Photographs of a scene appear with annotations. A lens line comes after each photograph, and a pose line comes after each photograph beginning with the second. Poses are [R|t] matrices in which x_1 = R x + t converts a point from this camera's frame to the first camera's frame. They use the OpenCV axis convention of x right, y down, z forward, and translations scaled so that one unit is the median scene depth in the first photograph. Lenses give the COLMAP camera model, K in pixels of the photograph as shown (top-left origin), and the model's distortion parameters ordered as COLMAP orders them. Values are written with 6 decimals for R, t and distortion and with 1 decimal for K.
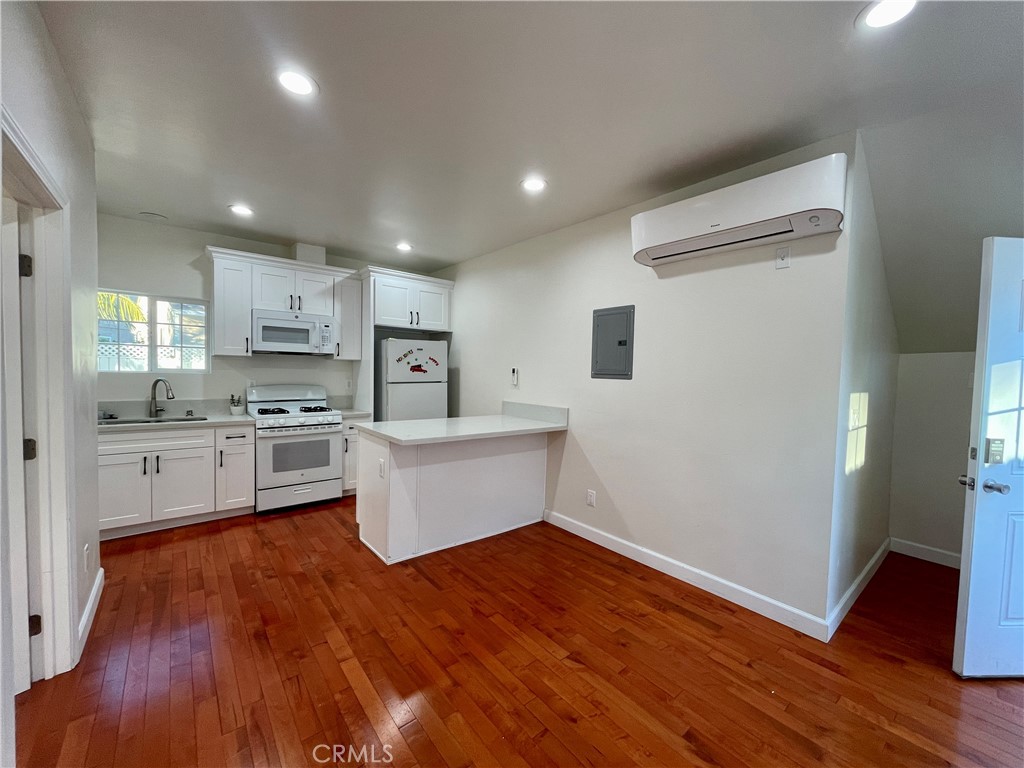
lens RADIAL K [[413.7, 0, 510.3], [0, 413.7, 386.5], [0, 0, 1]] dist [-0.001349, 0.000038]
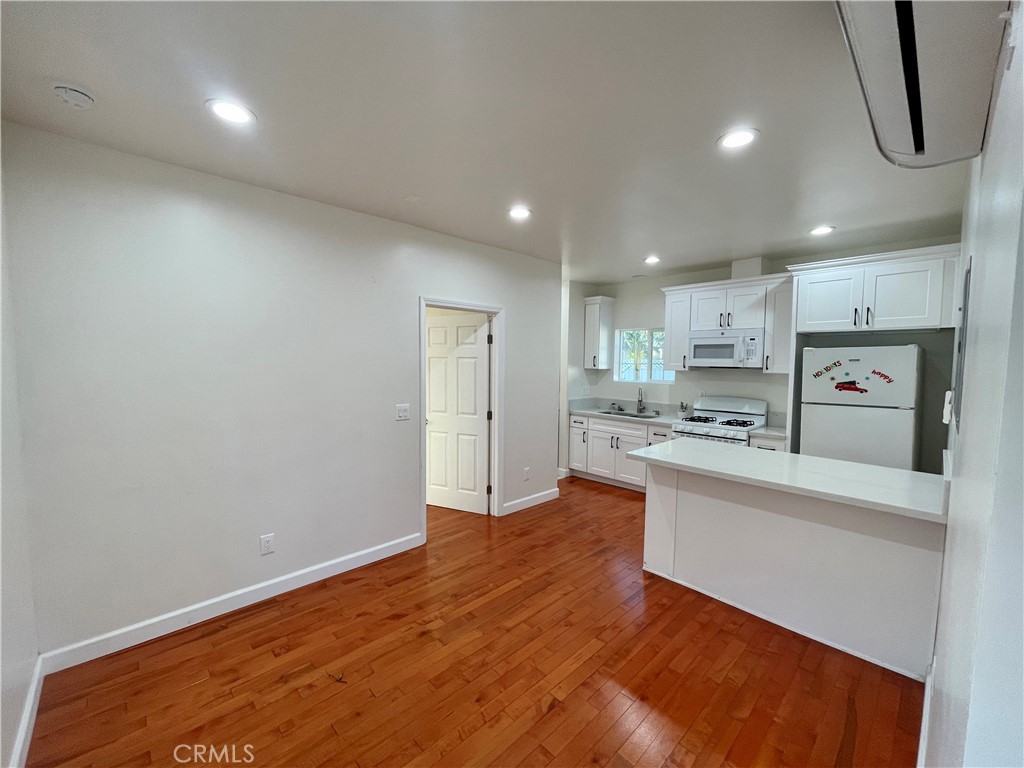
lens RADIAL K [[413.7, 0, 510.3], [0, 413.7, 386.5], [0, 0, 1]] dist [-0.001349, 0.000038]
pose [[0.076453, 0.039807, -0.996278, 0.521410], [-0.046941, 0.998238, 0.036283, -0.047010], [0.995968, 0.043993, 0.078187, 0.391829]]
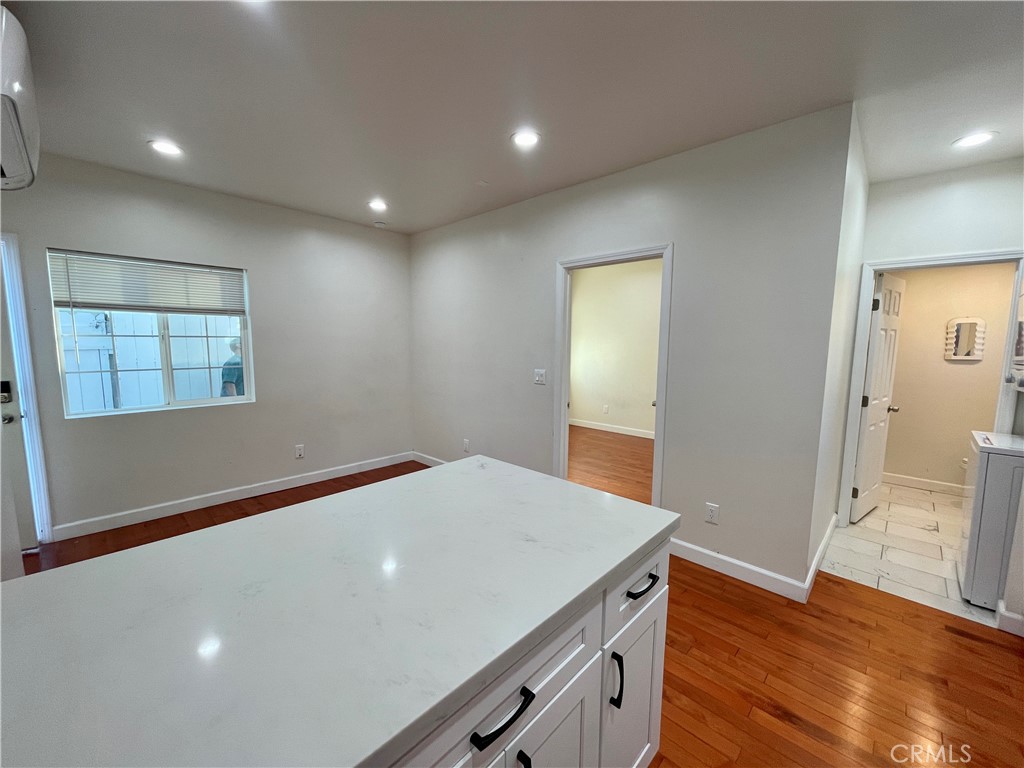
lens RADIAL K [[413.7, 0, 510.3], [0, 413.7, 386.5], [0, 0, 1]] dist [-0.001349, 0.000038]
pose [[-0.992354, -0.018489, -0.122029, -0.142825], [-0.036525, 0.988422, 0.147267, -0.062298], [0.117893, 0.150598, -0.981540, 1.097114]]
